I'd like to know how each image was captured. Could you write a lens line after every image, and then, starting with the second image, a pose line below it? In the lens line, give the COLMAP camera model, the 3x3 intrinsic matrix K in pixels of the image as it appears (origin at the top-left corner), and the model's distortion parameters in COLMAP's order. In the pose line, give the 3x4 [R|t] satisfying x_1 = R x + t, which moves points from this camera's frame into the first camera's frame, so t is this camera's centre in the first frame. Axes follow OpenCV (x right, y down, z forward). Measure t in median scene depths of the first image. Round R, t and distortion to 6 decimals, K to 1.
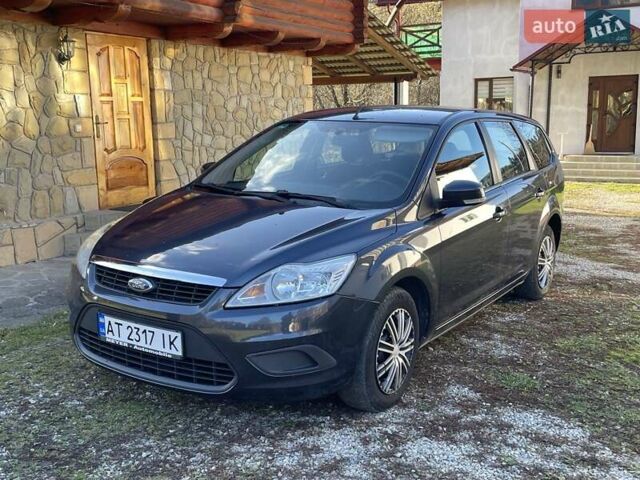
lens RADIAL K [[715.9, 0, 323.7], [0, 715.9, 240.4], [0, 0, 1]] dist [0.156899, -0.328179]
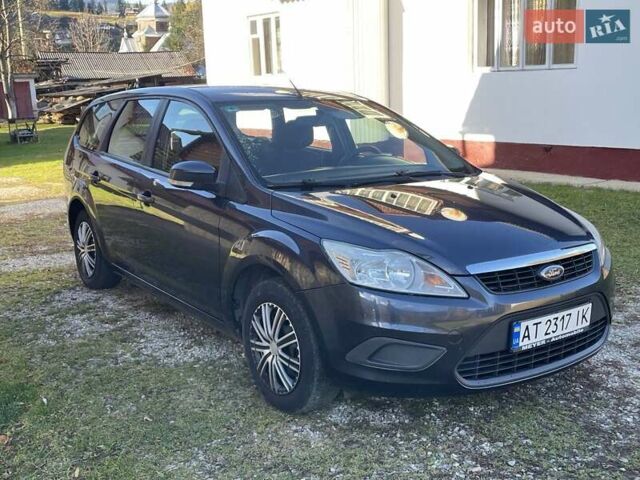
lens RADIAL K [[715.9, 0, 323.7], [0, 715.9, 240.4], [0, 0, 1]] dist [0.156899, -0.328179]
pose [[0.365877, -0.200553, 0.908797, -1.182792], [0.182014, 0.973067, 0.141459, -0.162606], [-0.912691, 0.113658, 0.392526, 0.875234]]
